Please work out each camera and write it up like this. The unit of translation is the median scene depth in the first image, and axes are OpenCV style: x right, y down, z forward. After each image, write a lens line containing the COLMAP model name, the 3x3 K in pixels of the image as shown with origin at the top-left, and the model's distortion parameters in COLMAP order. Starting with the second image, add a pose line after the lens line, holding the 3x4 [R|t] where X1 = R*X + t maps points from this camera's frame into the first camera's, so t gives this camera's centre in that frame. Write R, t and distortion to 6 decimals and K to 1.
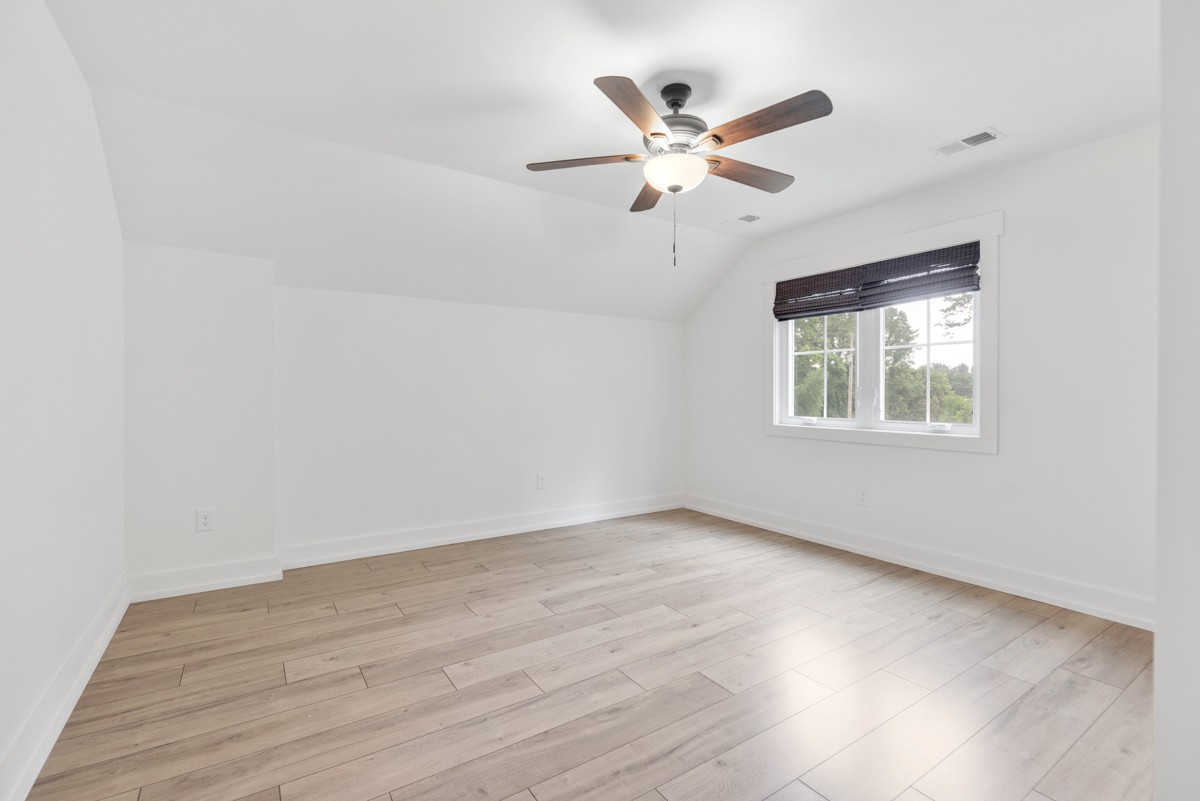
lens RADIAL K [[543.6, 0, 614.6], [0, 543.6, 393.3], [0, 0, 1]] dist [-0.002186, -0.000595]
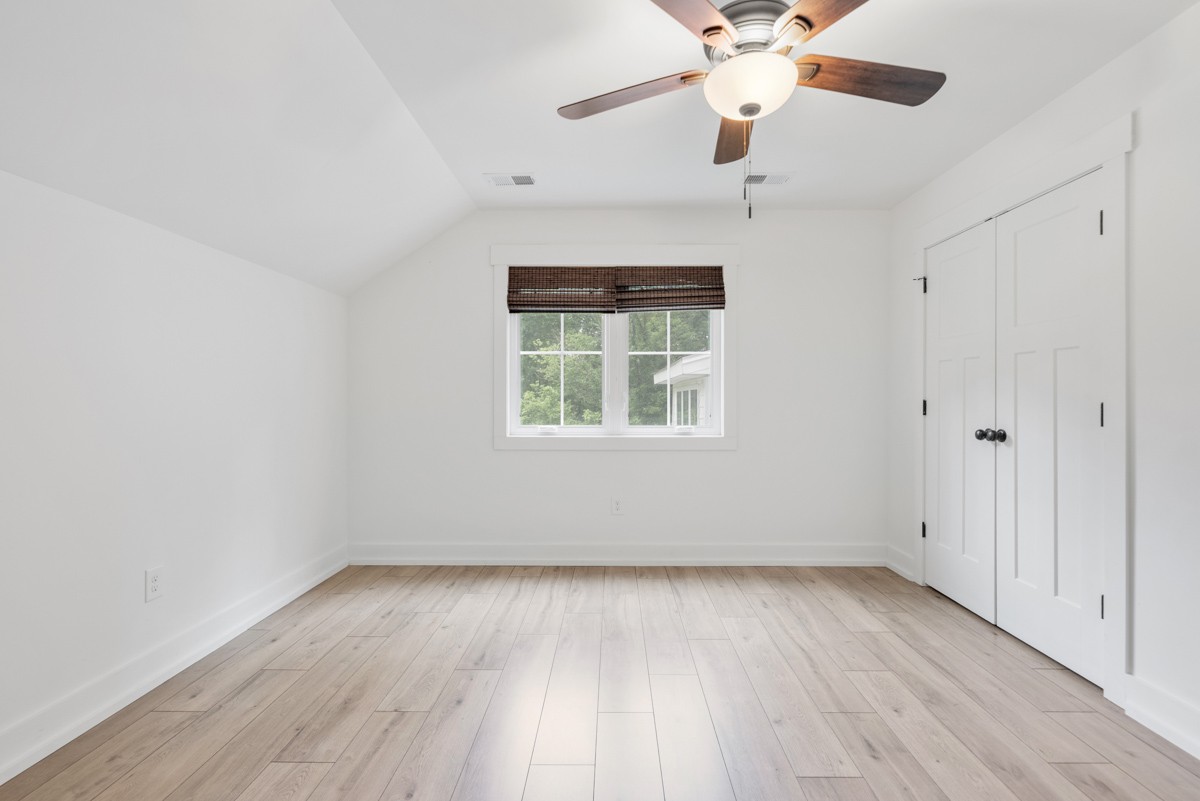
lens RADIAL K [[543.6, 0, 614.6], [0, 543.6, 393.3], [0, 0, 1]] dist [-0.002186, -0.000595]
pose [[0.565265, 0.005425, 0.824891, -0.357660], [0.001569, 0.999969, -0.007651, -0.002239], [-0.824908, 0.005620, 0.565240, 0.469737]]
